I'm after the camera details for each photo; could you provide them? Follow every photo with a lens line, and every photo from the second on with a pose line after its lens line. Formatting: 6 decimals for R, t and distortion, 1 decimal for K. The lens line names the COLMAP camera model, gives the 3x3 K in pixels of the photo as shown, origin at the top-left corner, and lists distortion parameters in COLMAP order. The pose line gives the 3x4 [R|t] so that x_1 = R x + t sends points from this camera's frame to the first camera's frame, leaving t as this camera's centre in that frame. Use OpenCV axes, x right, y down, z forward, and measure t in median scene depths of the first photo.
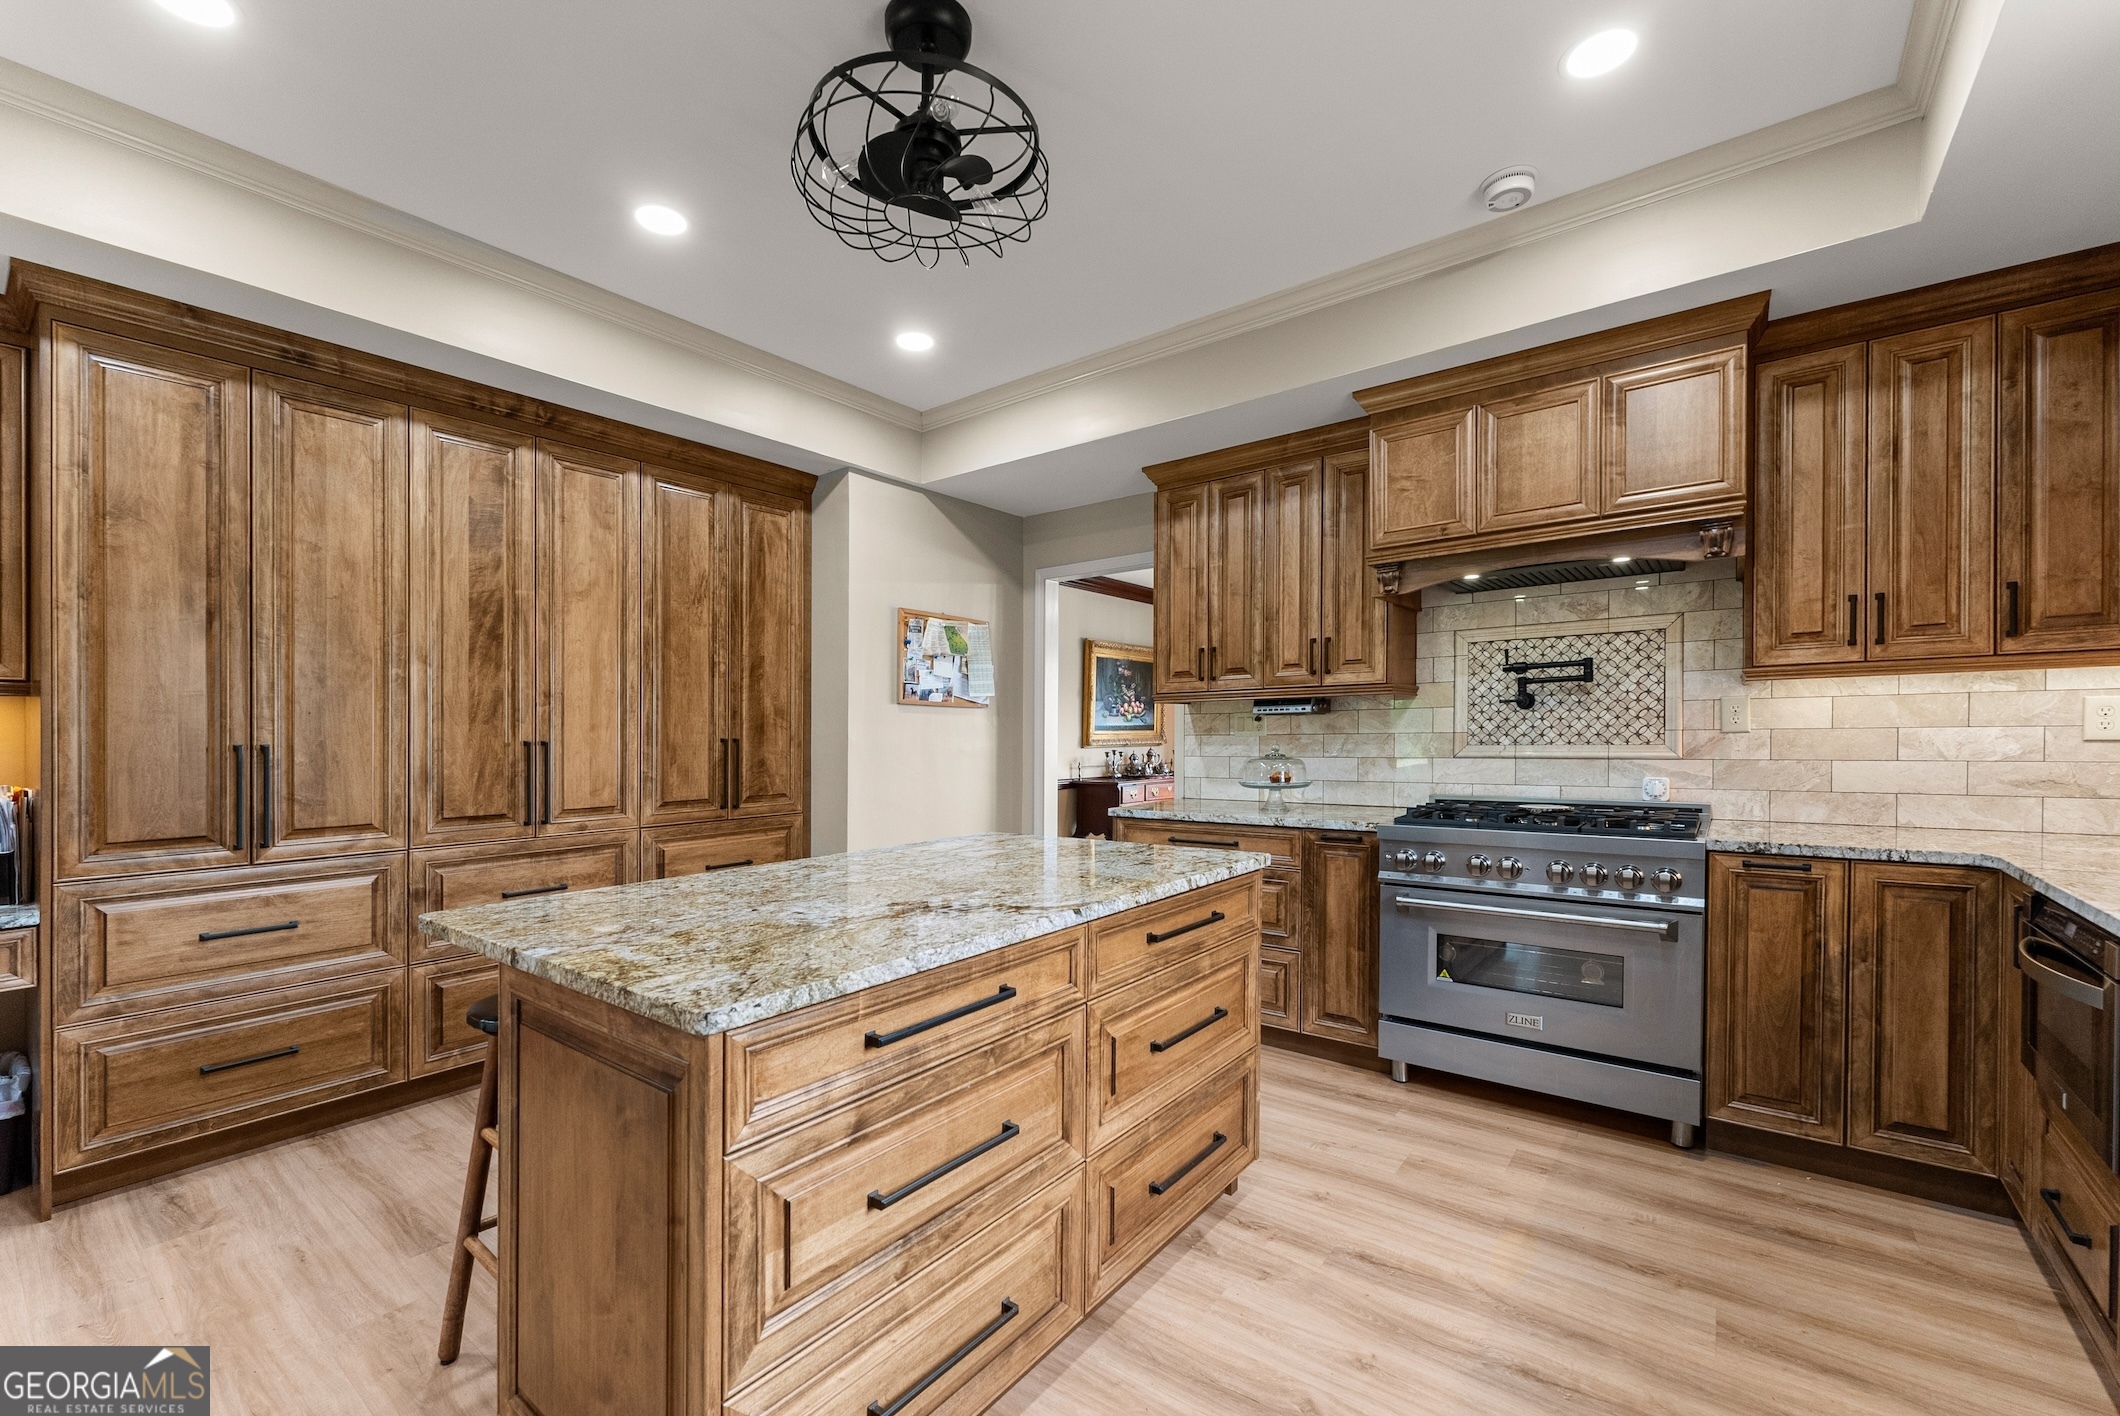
lens RADIAL K [[861.3, 0, 1057.7], [0, 861.3, 758.8], [0, 0, 1]] dist [0.002215, -0.000206]
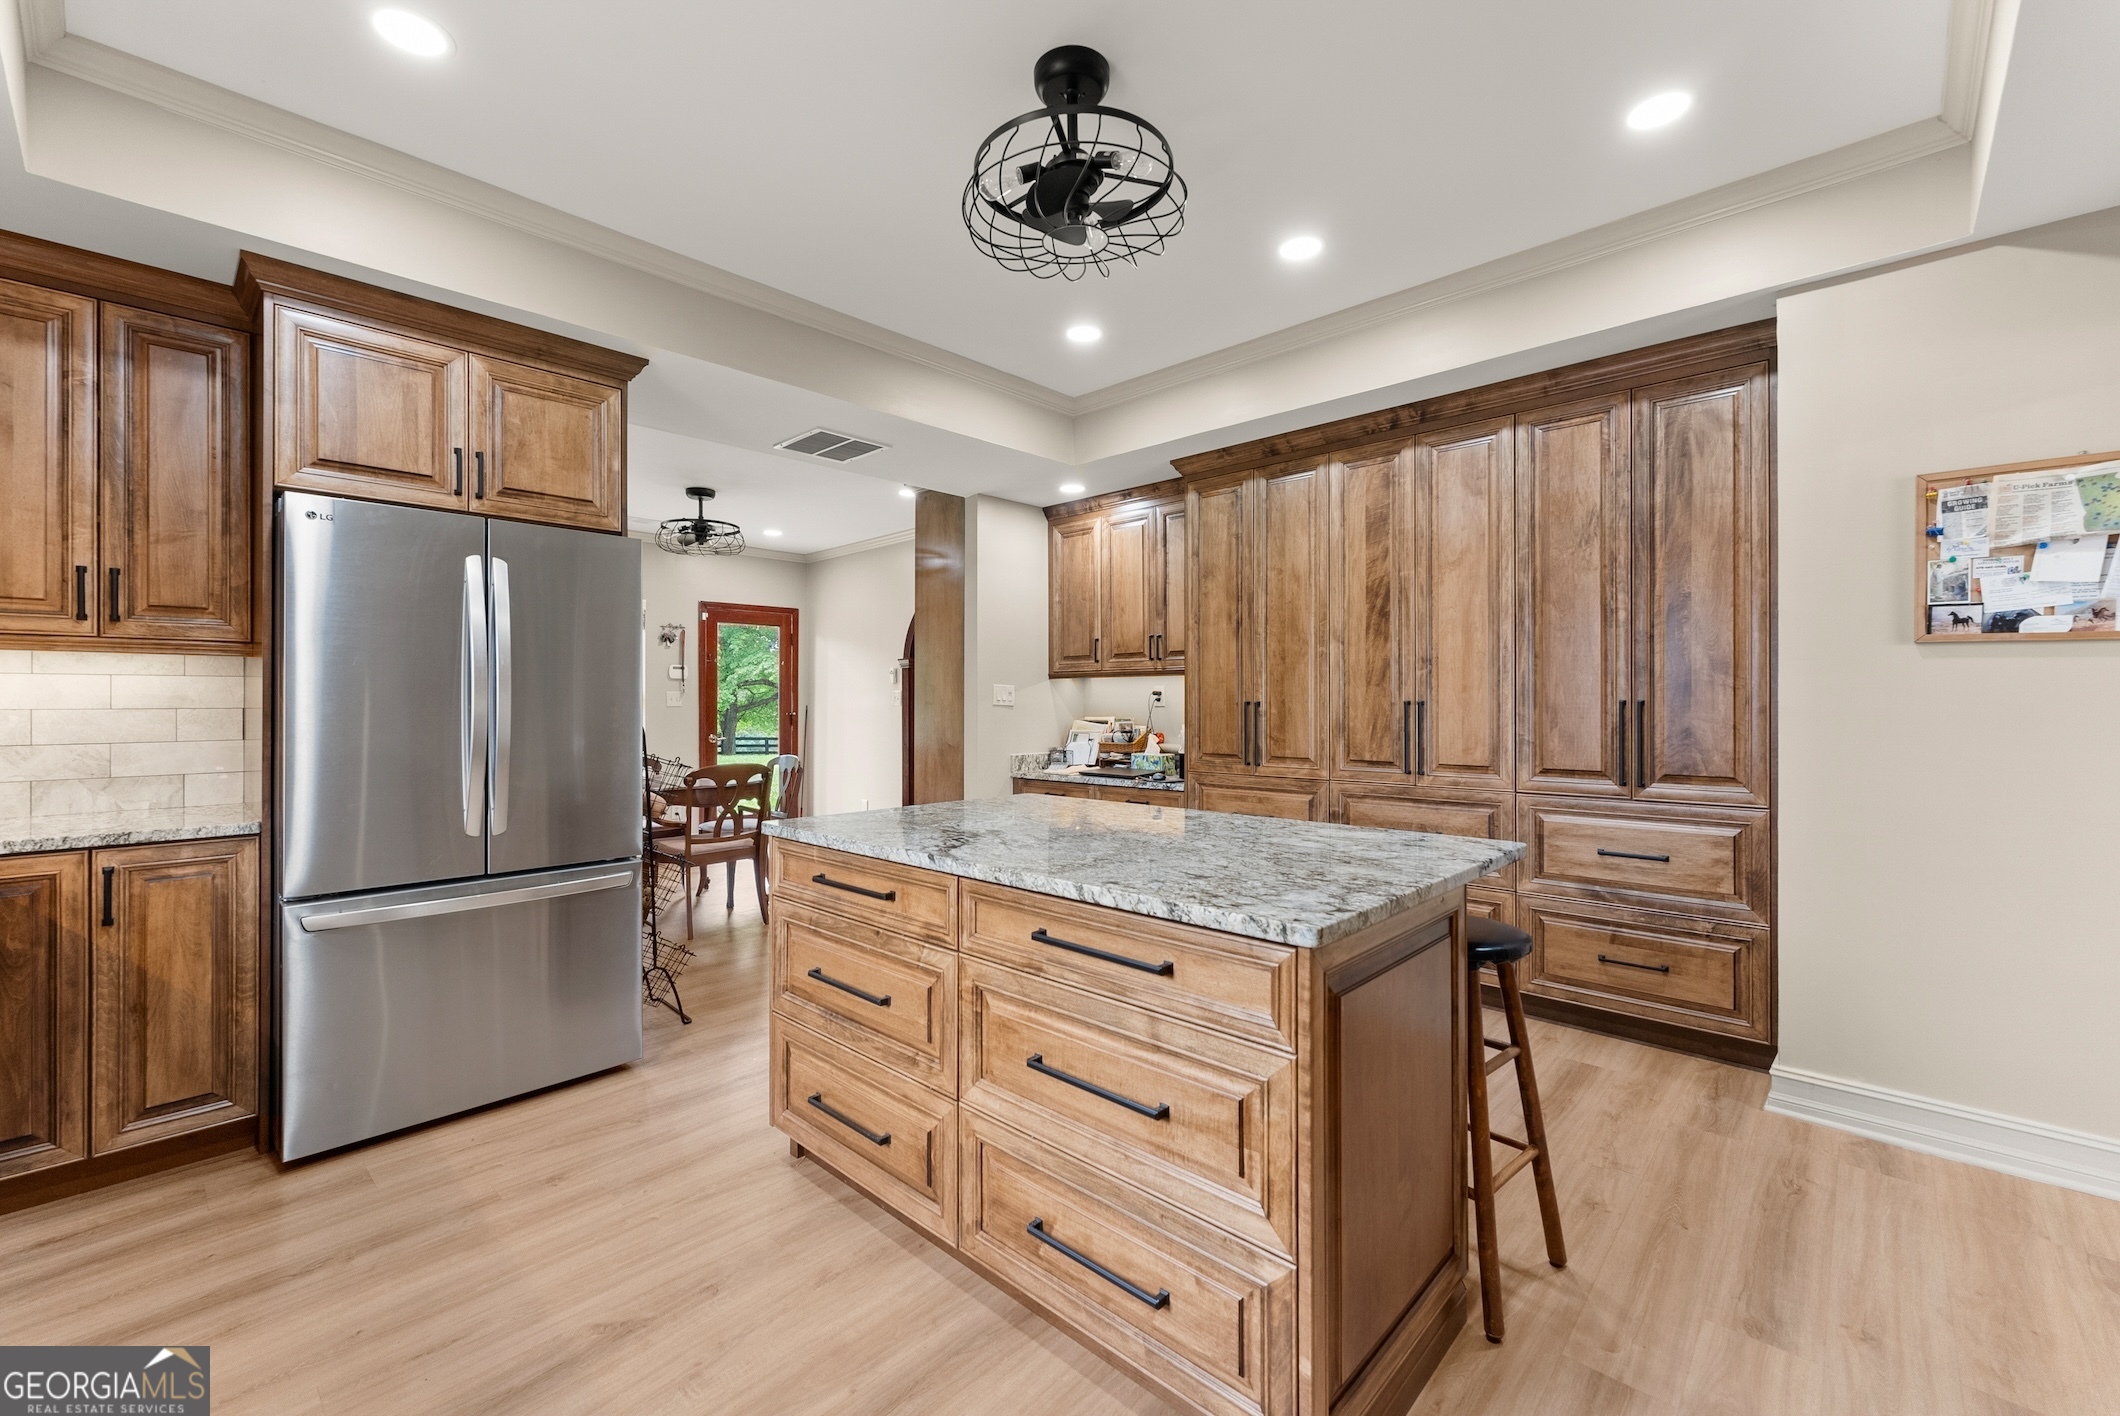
lens RADIAL K [[861.3, 0, 1075.3], [0, 861.3, 700.2], [0, 0, 1]] dist [0.002215, -0.000206]
pose [[-0.079677, 0.009821, -0.996772, 0.560747], [-0.027330, 0.999554, 0.012033, -0.022654], [0.996446, 0.028200, -0.079374, 0.635606]]
